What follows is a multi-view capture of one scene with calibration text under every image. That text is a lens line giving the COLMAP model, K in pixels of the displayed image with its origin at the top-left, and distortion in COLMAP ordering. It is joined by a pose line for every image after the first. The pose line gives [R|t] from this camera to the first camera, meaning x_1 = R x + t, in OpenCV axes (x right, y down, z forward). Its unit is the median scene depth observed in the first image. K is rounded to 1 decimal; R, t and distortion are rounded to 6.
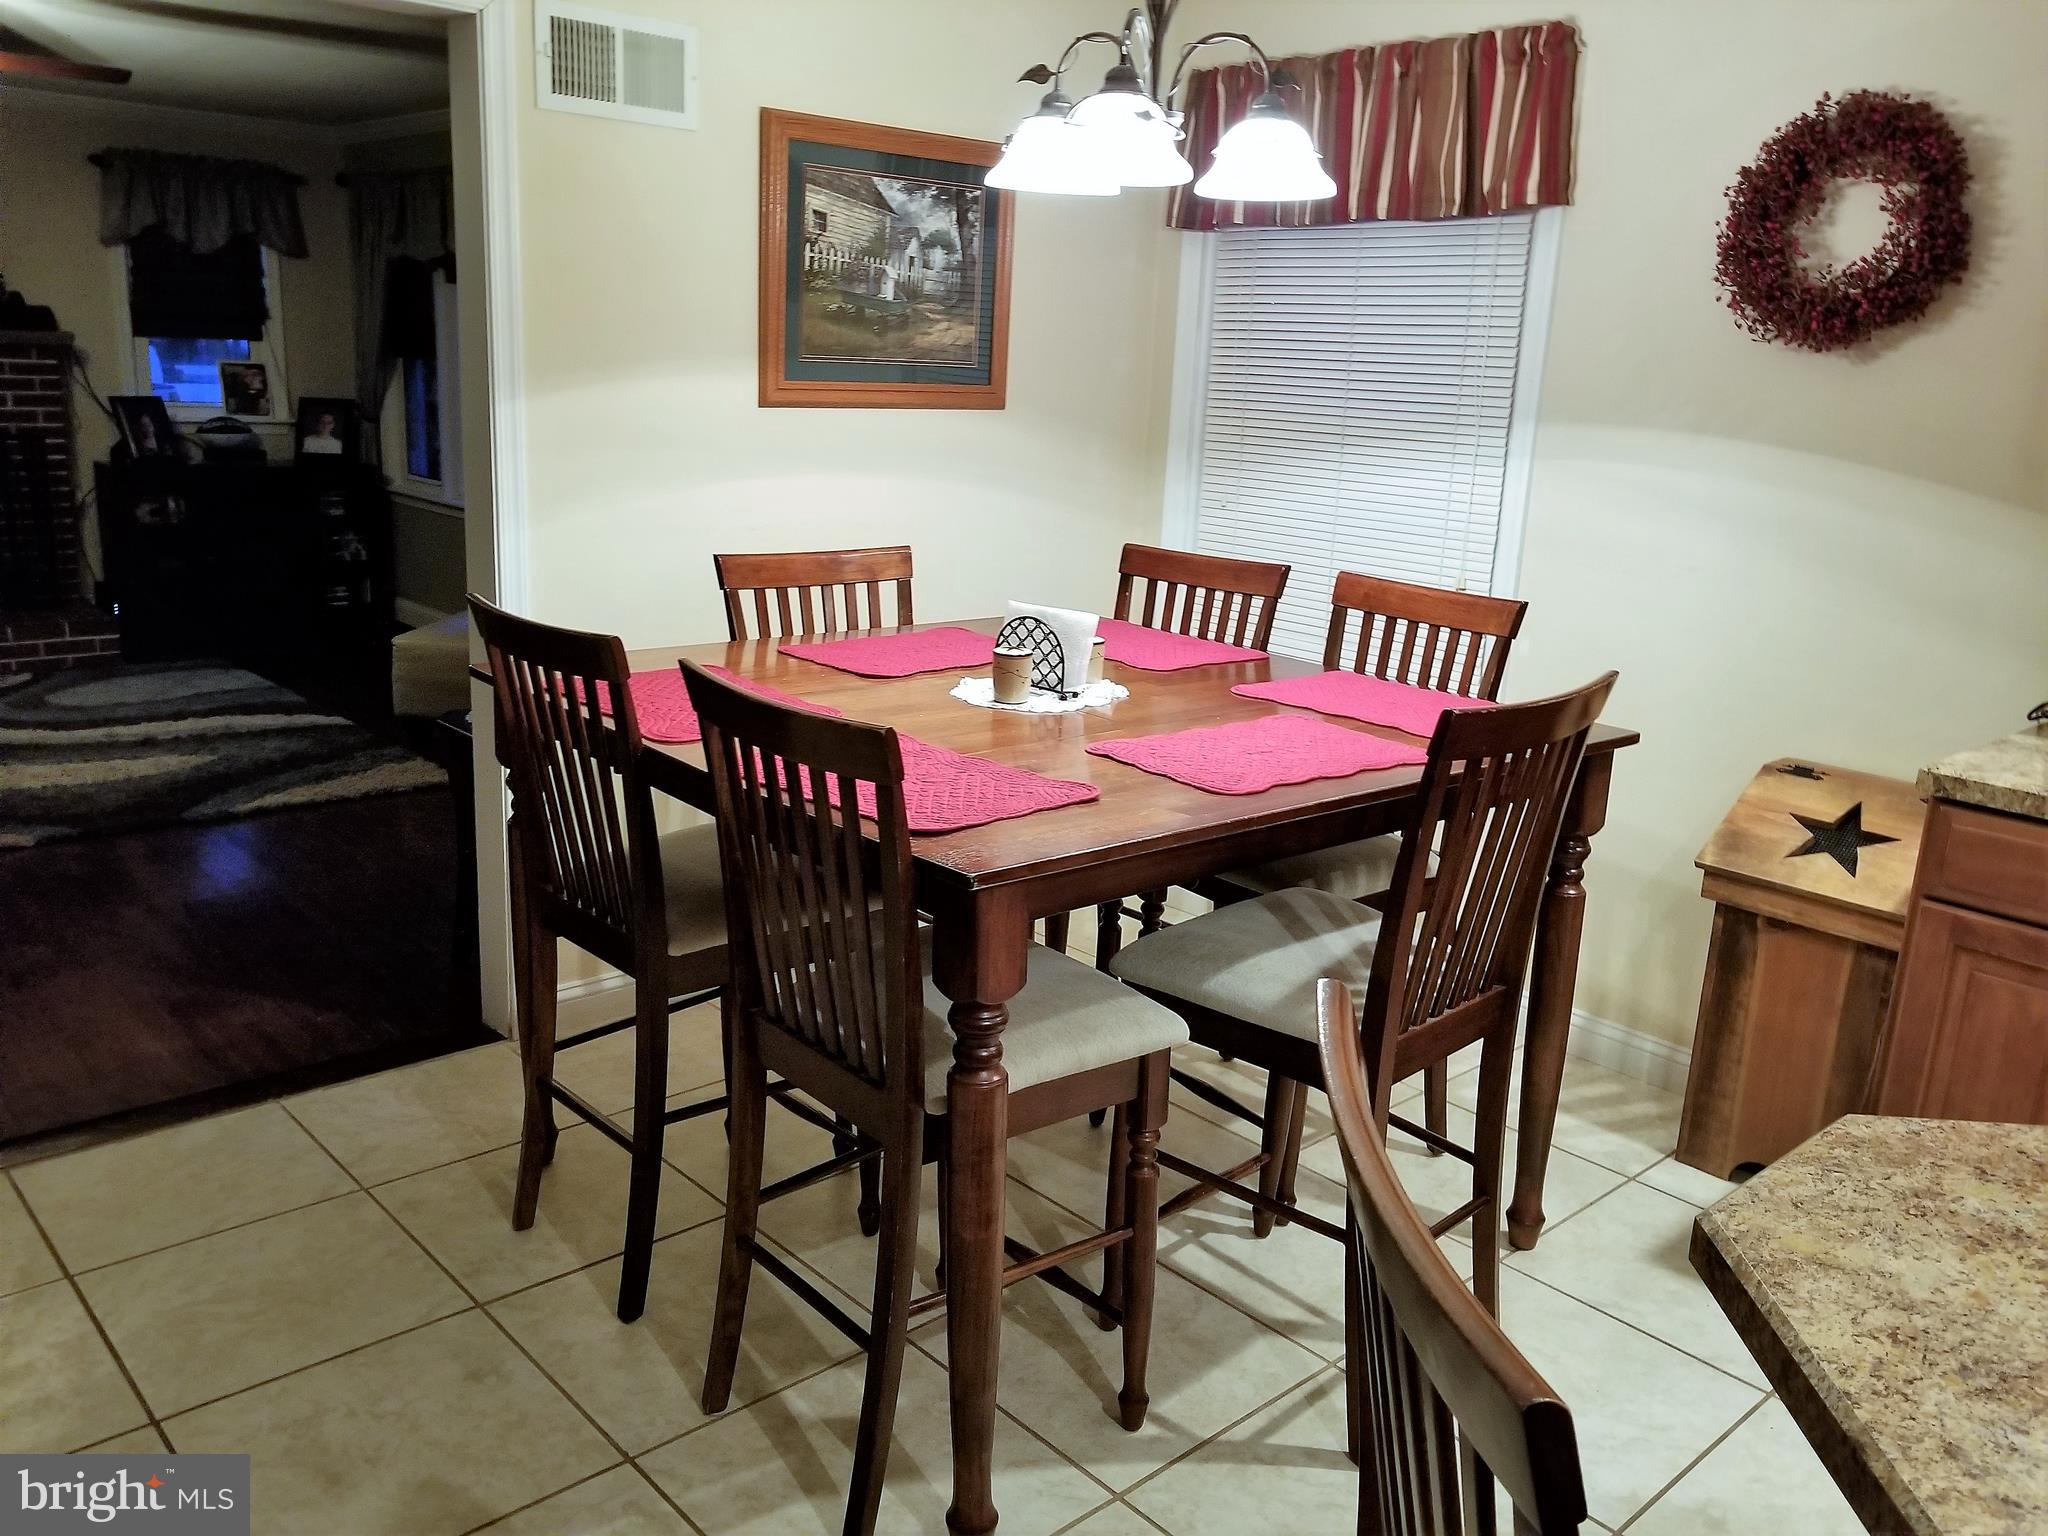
lens RADIAL K [[1611.7, 0, 1024.0], [0, 1611.7, 768.0], [0, 0, 1]] dist [-0.011459, -0.004627]
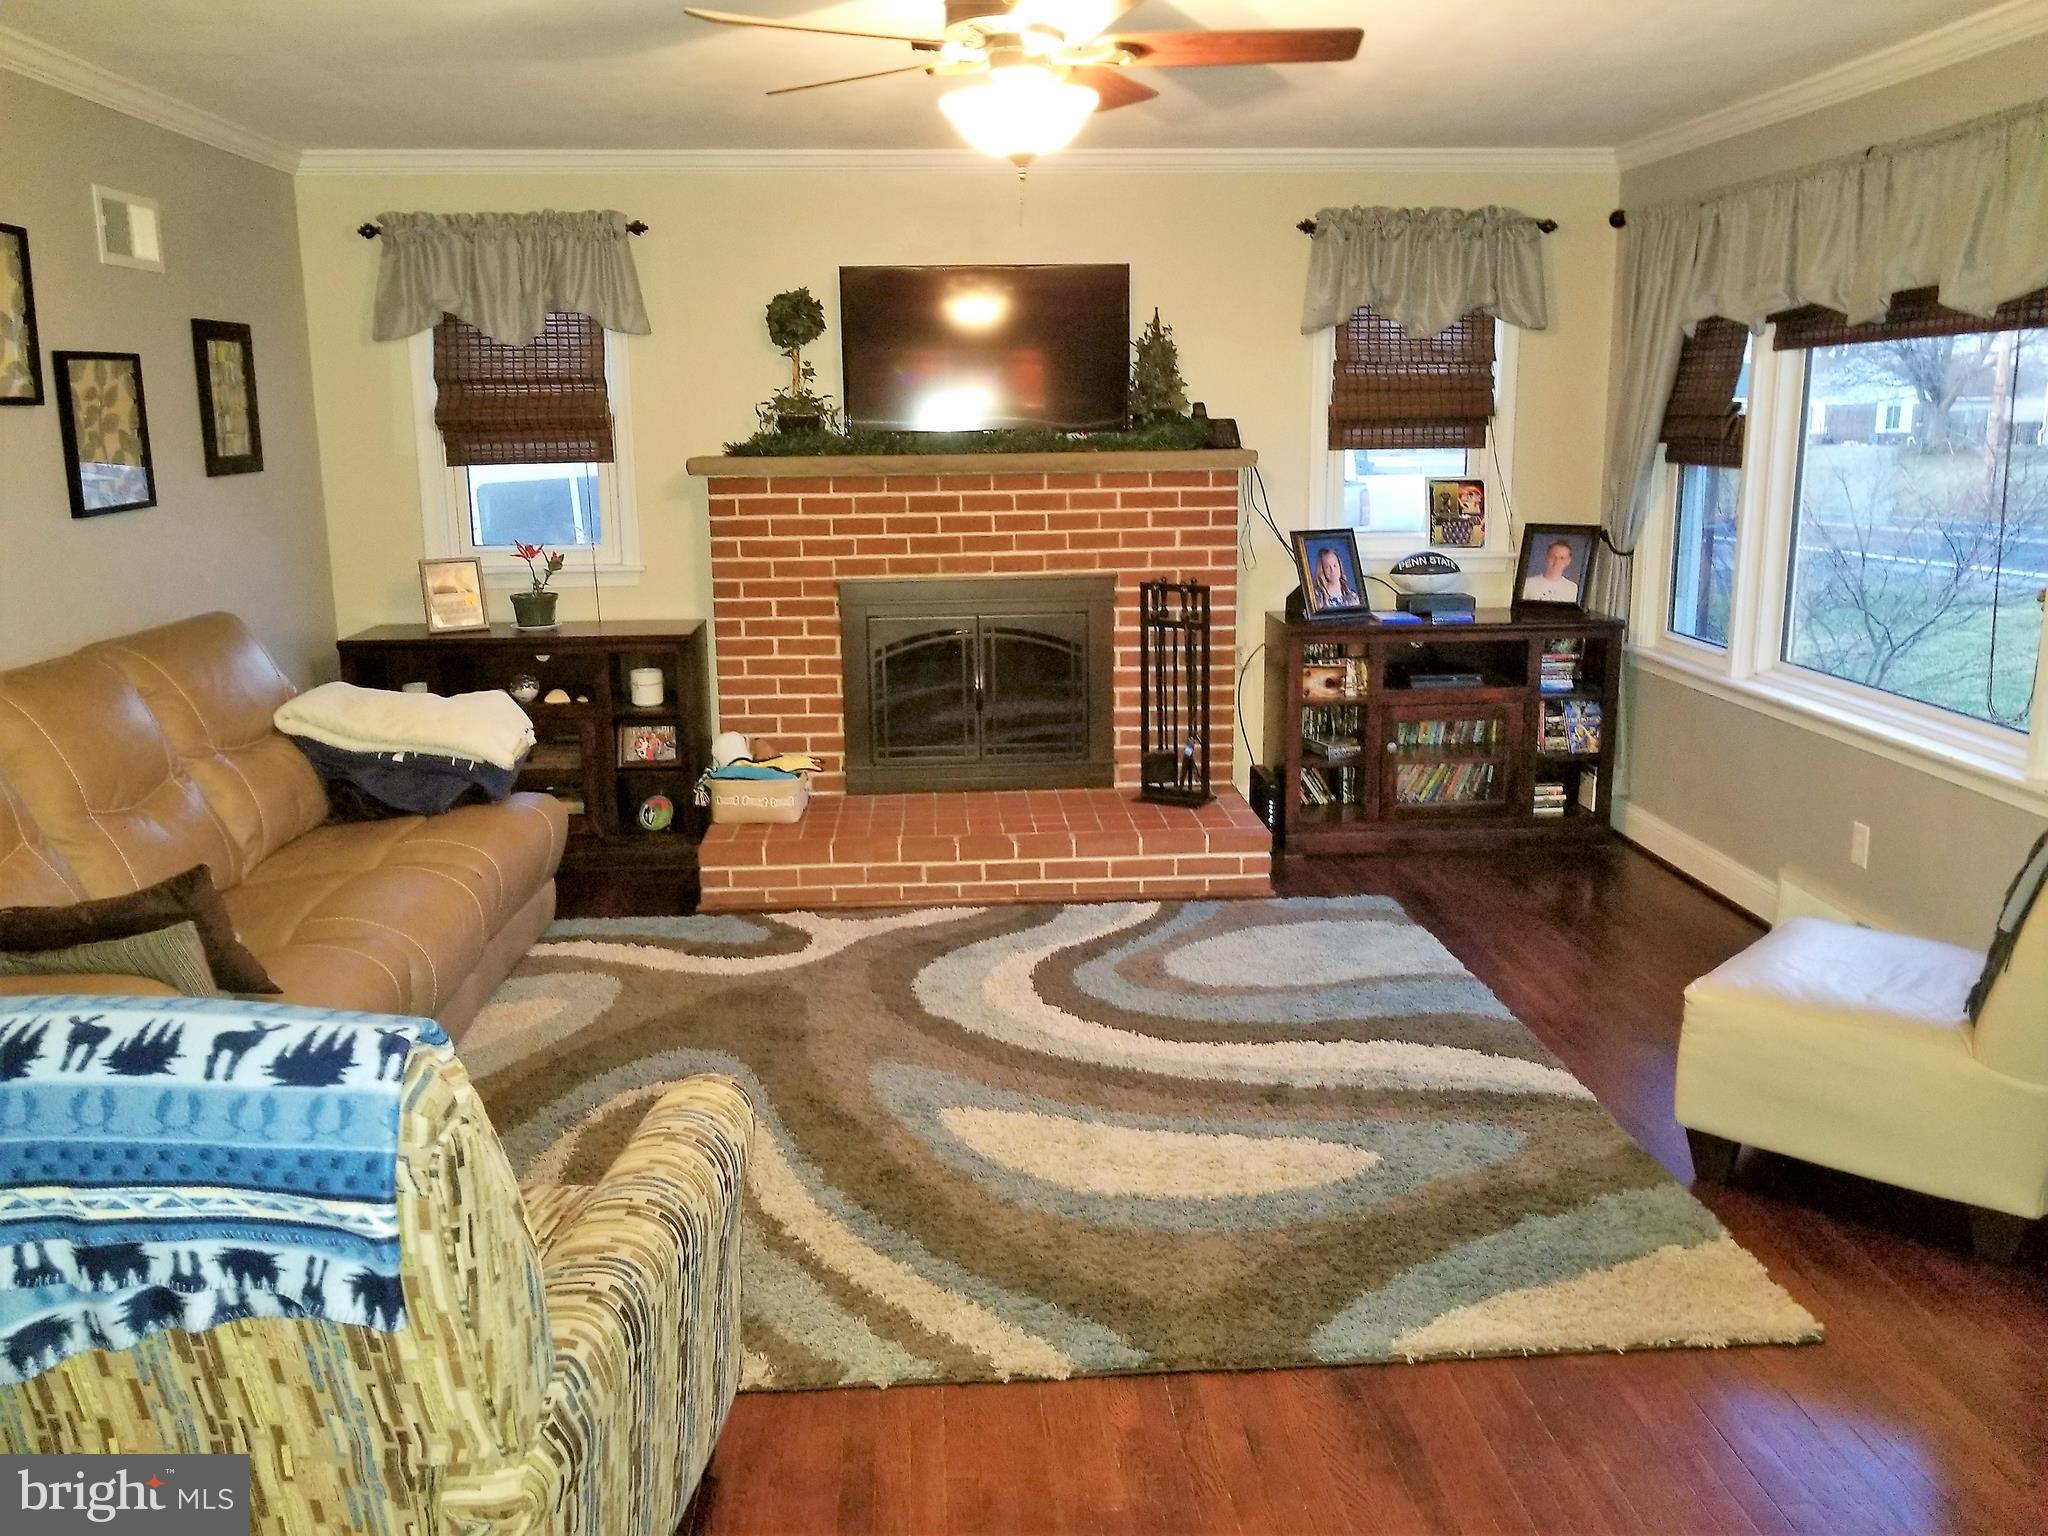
lens RADIAL K [[1611.7, 0, 1024.0], [0, 1611.7, 768.0], [0, 0, 1]] dist [-0.011459, -0.004627]
pose [[0.777552, 0.080535, -0.623640, -0.179373], [-0.107456, 0.994194, -0.005588, -0.100218], [0.619570, 0.071358, 0.781691, 0.325415]]
